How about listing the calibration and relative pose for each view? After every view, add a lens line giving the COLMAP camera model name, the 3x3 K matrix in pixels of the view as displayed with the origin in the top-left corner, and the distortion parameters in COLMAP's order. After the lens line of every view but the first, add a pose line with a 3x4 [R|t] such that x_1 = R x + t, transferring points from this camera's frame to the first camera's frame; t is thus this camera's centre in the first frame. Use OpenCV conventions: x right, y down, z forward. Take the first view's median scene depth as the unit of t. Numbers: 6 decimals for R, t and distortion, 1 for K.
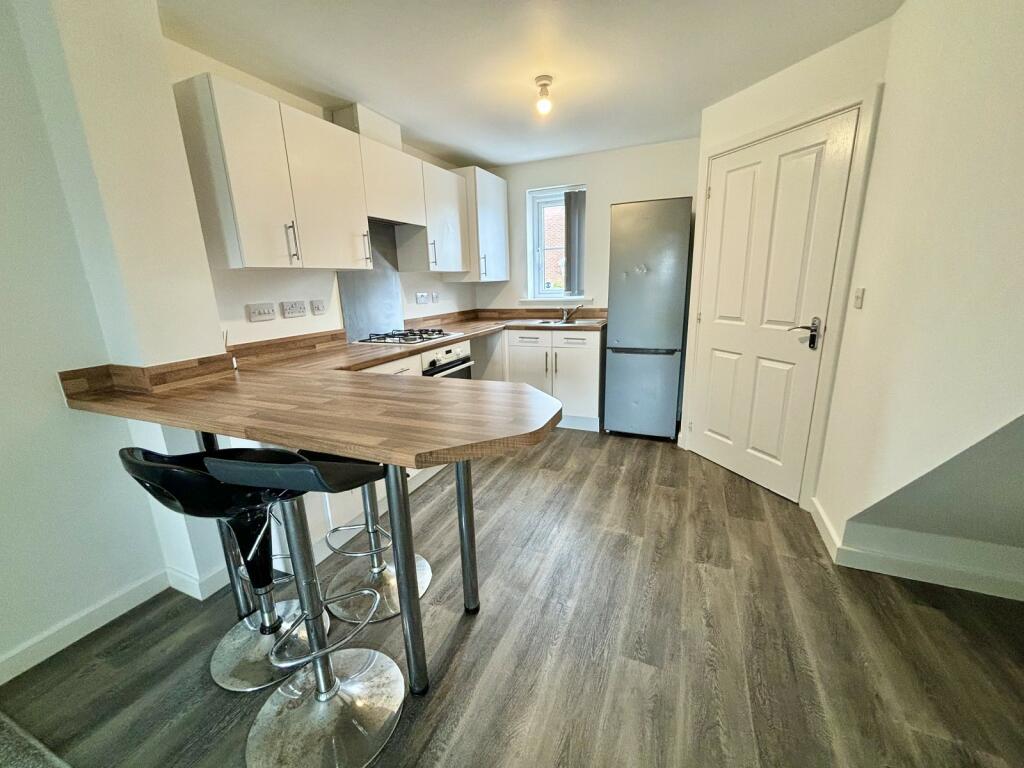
lens RADIAL K [[412.0, 0, 514.4], [0, 412.0, 383.9], [0, 0, 1]] dist [-0.000881, -0.000180]
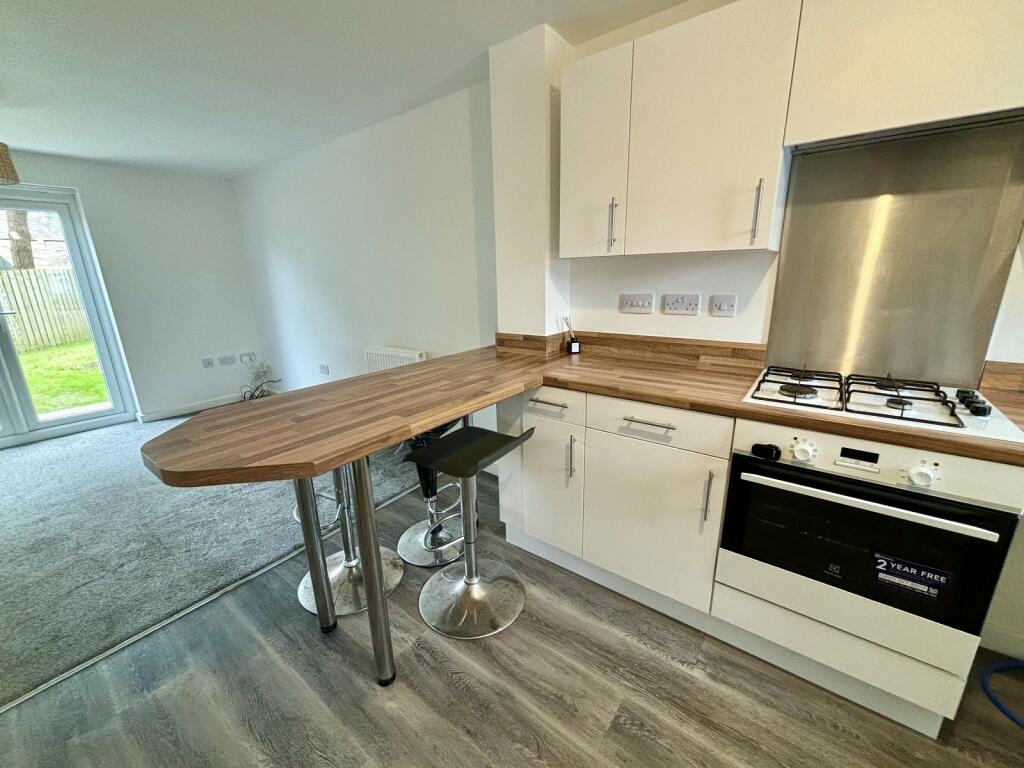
lens RADIAL K [[412.0, 0, 514.4], [0, 412.0, 383.9], [0, 0, 1]] dist [-0.000881, -0.000180]
pose [[-0.242485, 0.287184, -0.926675, 0.324014], [-0.205661, 0.918257, 0.338390, -0.250869], [0.948106, 0.272635, -0.163601, 0.895648]]
